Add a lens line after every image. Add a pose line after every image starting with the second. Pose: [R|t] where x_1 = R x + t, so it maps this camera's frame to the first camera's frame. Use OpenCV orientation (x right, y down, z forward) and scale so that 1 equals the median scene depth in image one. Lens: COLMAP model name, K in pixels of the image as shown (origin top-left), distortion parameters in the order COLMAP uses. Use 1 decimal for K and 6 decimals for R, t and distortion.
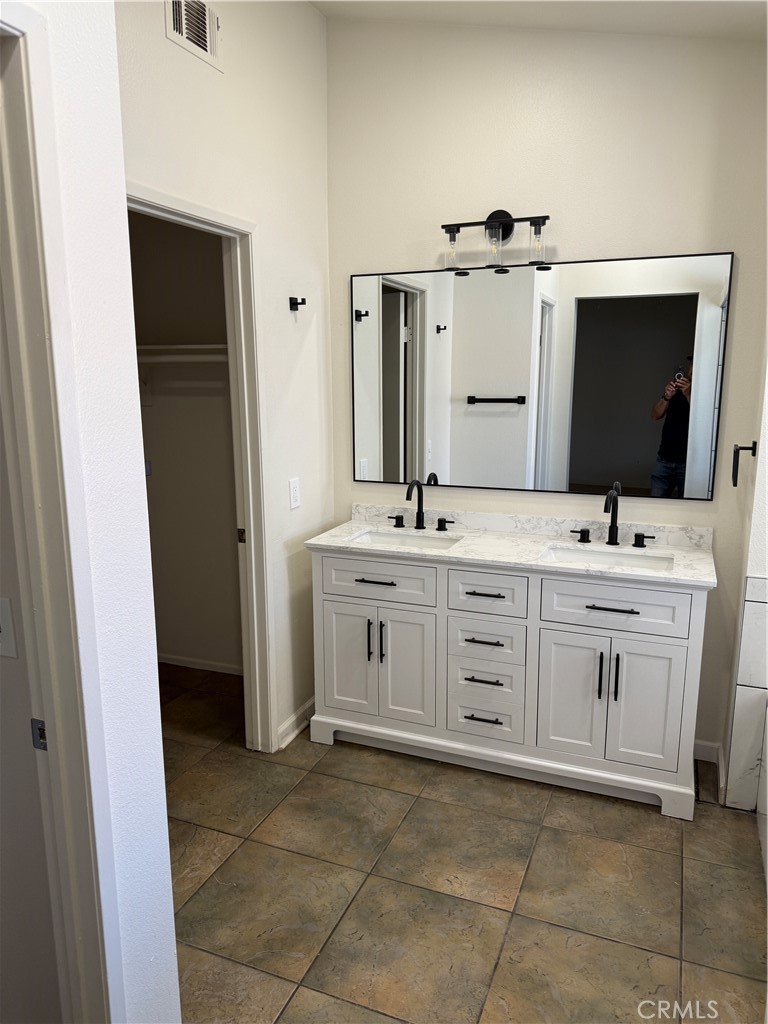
lens RADIAL K [[724.2, 0, 384.0], [0, 724.2, 512.0], [0, 0, 1]] dist [0.068531, -0.093959]
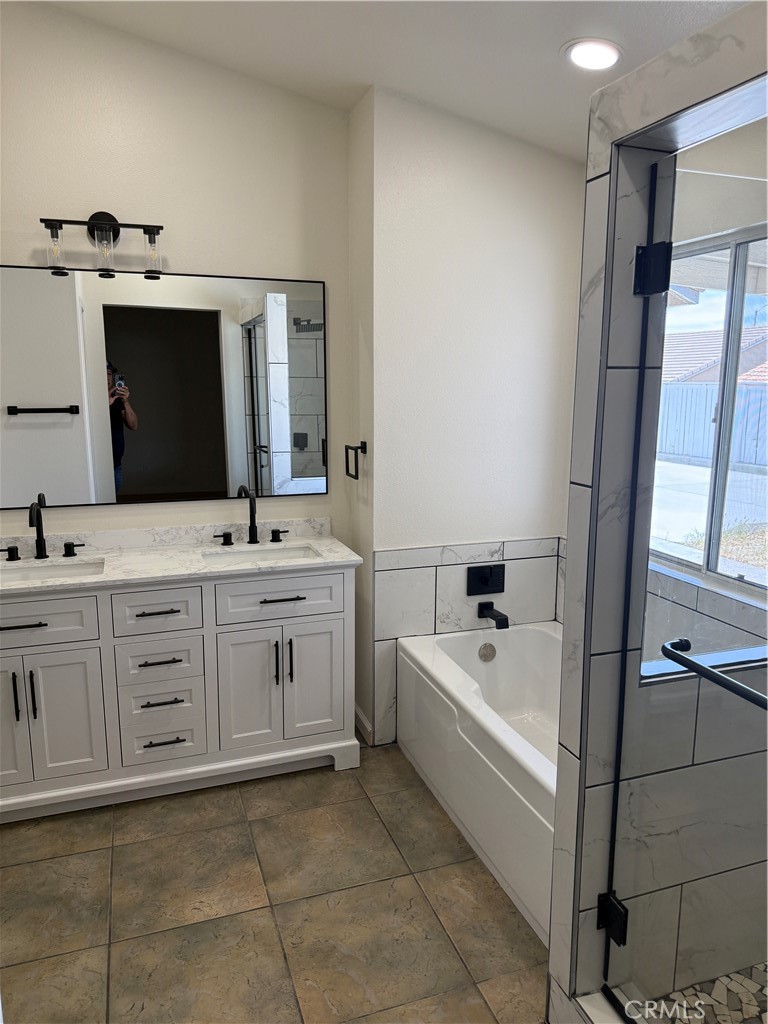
lens RADIAL K [[724.2, 0, 384.0], [0, 724.2, 512.0], [0, 0, 1]] dist [0.068531, -0.093959]
pose [[0.756645, -0.116405, 0.643381, -0.242559], [0.121767, 0.991896, 0.036257, -0.017547], [-0.642387, 0.050908, 0.764687, 0.063041]]
